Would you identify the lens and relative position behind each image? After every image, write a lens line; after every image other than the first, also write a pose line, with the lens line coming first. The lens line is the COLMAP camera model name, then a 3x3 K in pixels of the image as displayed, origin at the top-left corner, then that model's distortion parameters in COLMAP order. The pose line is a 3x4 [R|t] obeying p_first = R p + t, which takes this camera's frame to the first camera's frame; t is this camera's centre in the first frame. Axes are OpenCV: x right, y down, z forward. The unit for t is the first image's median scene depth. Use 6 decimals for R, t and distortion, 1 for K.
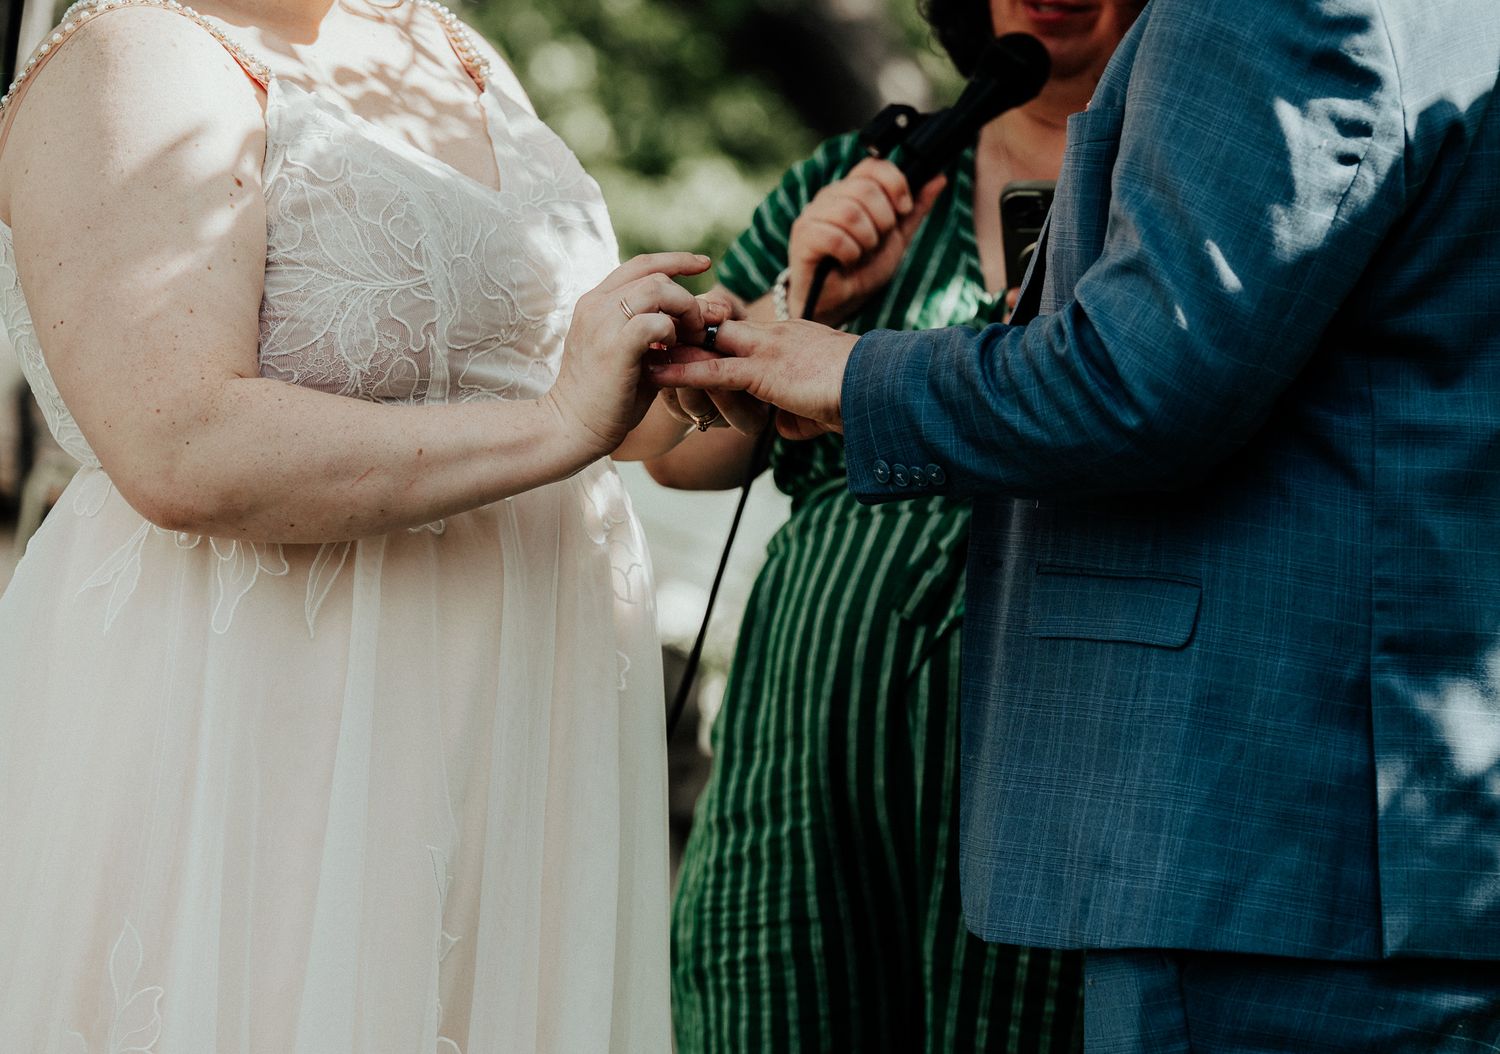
lens RADIAL K [[7982.8, 0, 750.0], [0, 7982.8, 527.0], [0, 0, 1]] dist [3.190610, 2.532052]
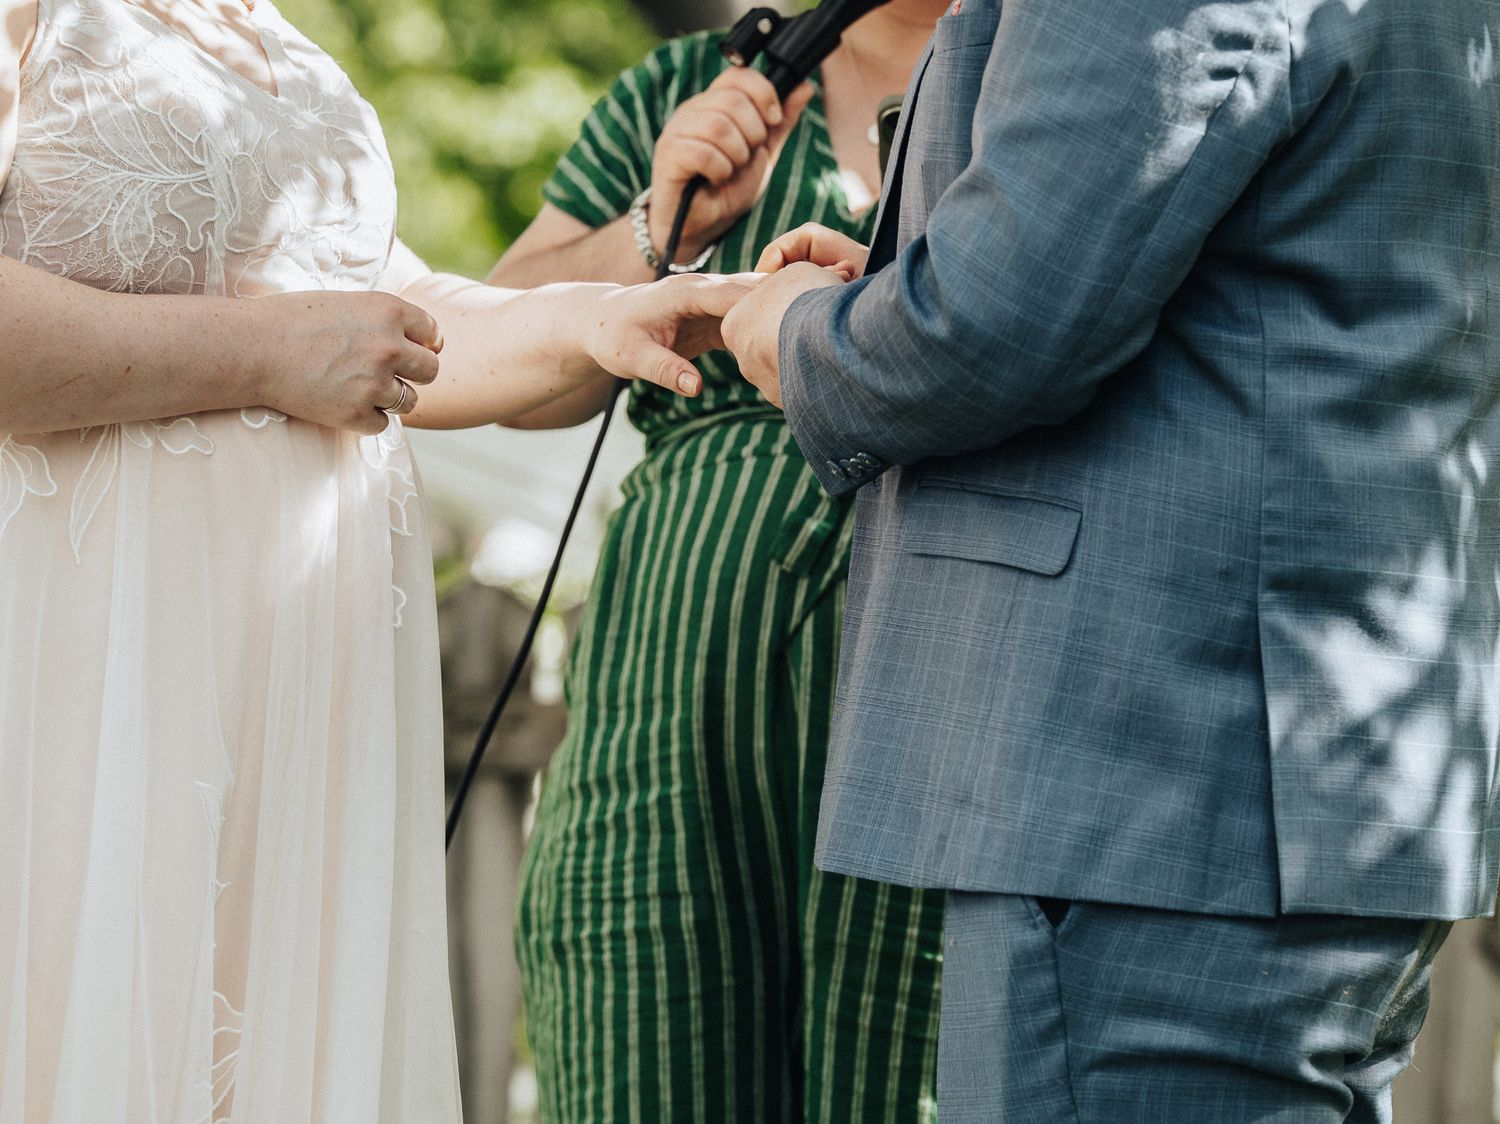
lens RADIAL K [[7597.7, 0, 750.0], [0, 7597.7, 562.0], [0, 0, 1]] dist [8.571049, -803.950367]
pose [[0.999625, -0.015521, 0.022561, -0.003929], [0.015197, 0.999780, 0.014451, -0.001980], [-0.022780, -0.014102, 0.999641, 0.109225]]
